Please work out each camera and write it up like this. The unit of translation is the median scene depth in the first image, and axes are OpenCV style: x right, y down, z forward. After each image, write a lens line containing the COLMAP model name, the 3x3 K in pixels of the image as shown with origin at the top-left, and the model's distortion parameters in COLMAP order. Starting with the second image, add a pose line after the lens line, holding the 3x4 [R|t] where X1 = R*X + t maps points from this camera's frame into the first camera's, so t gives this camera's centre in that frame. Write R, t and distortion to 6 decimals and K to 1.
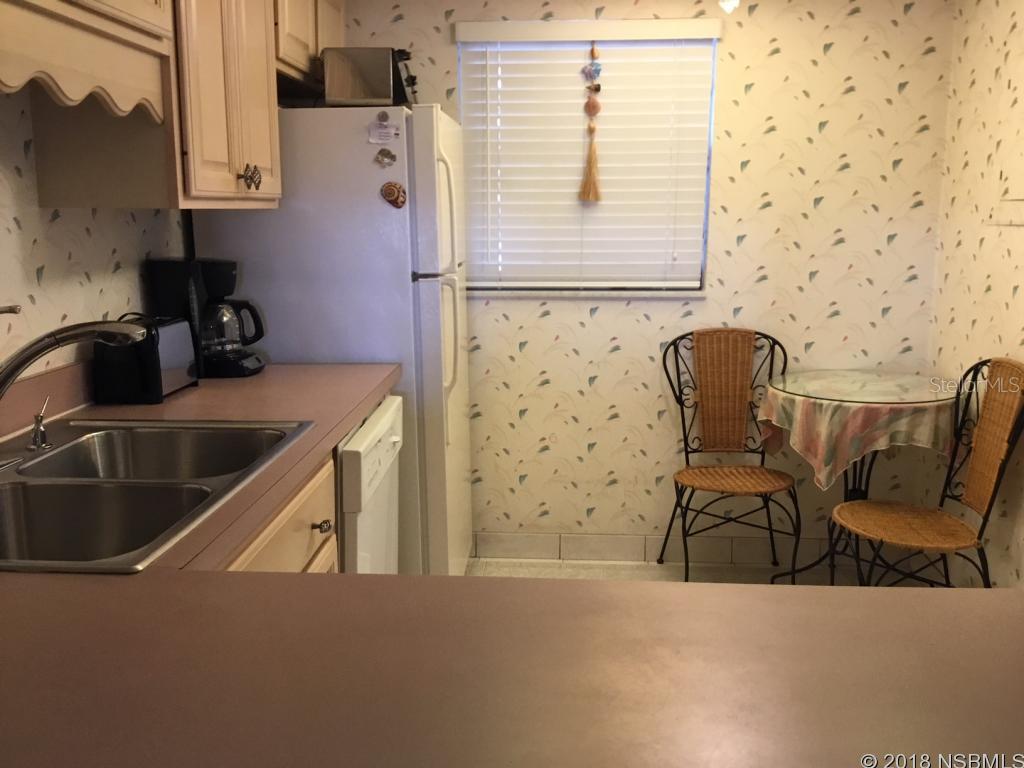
lens RADIAL K [[927.2, 0, 508.9], [0, 927.2, 386.5], [0, 0, 1]] dist [0.078138, -0.146041]
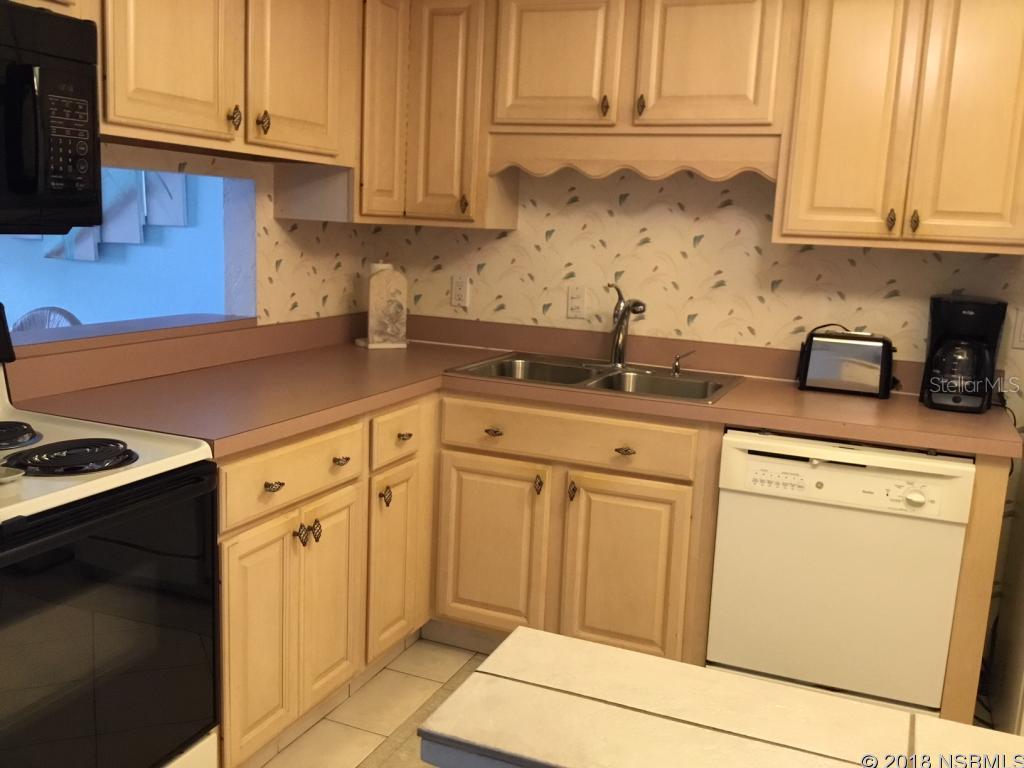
lens RADIAL K [[927.2, 0, 509.1], [0, 927.2, 390.1], [0, 0, 1]] dist [0.078138, -0.146041]
pose [[-0.339628, 0.149875, -0.928542, 0.832914], [-0.223947, 0.945945, 0.234597, -0.166244], [0.913510, 0.287620, -0.287705, 0.833324]]
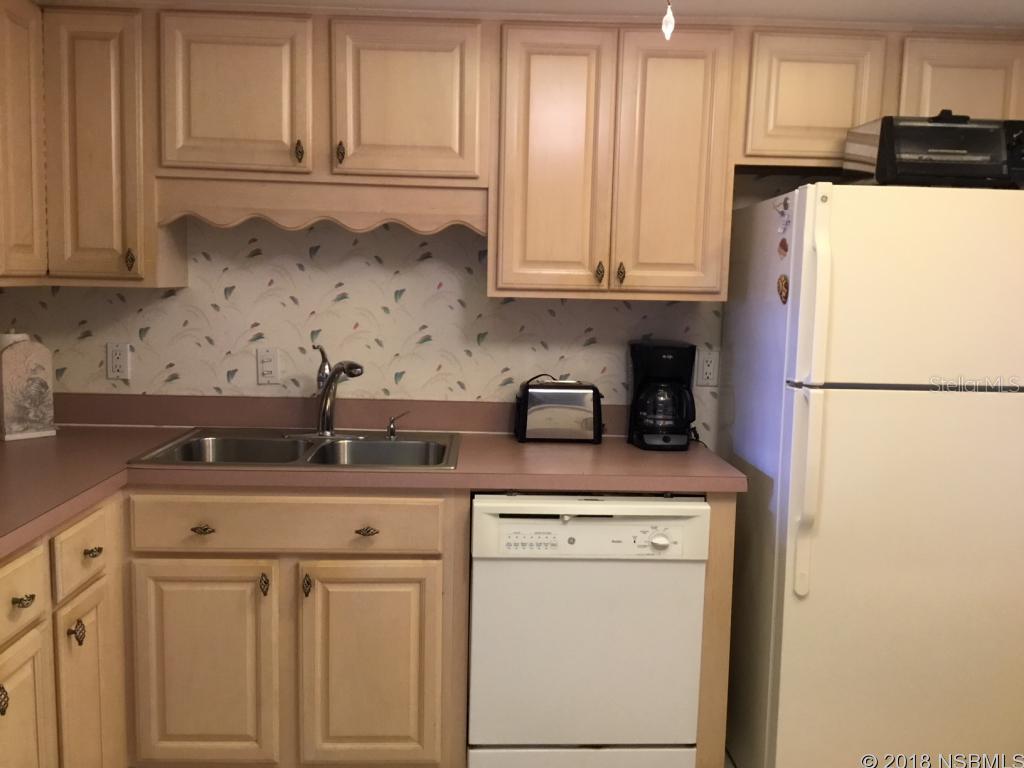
lens RADIAL K [[927.2, 0, 511.3], [0, 927.2, 385.7], [0, 0, 1]] dist [0.078138, -0.146041]
pose [[0.088024, 0.113736, -0.989604, 0.758110], [-0.211688, 0.972904, 0.092988, -0.148208], [0.973365, 0.201303, 0.109715, 0.686580]]
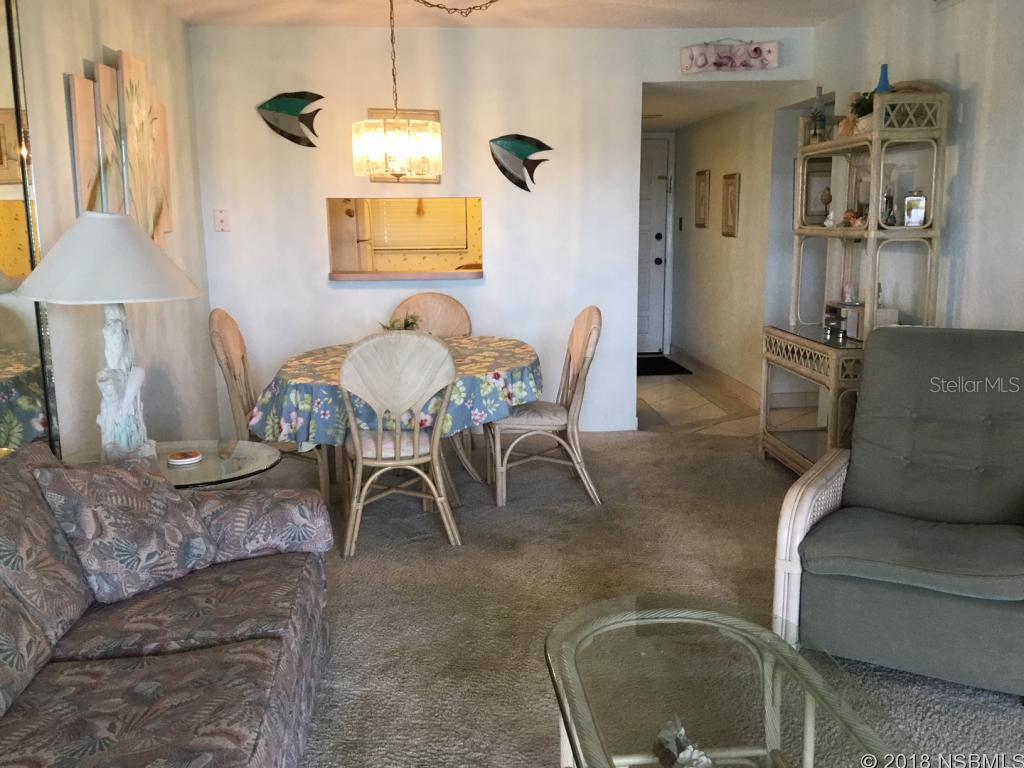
lens RADIAL K [[927.2, 0, 511.0], [0, 927.2, 383.2], [0, 0, 1]] dist [0.078138, -0.146041]
pose [[0.988188, -0.038281, 0.148385, -0.082308], [0.040434, 0.999116, -0.011520, 0.385607], [-0.147813, 0.017383, 0.988863, -1.973950]]
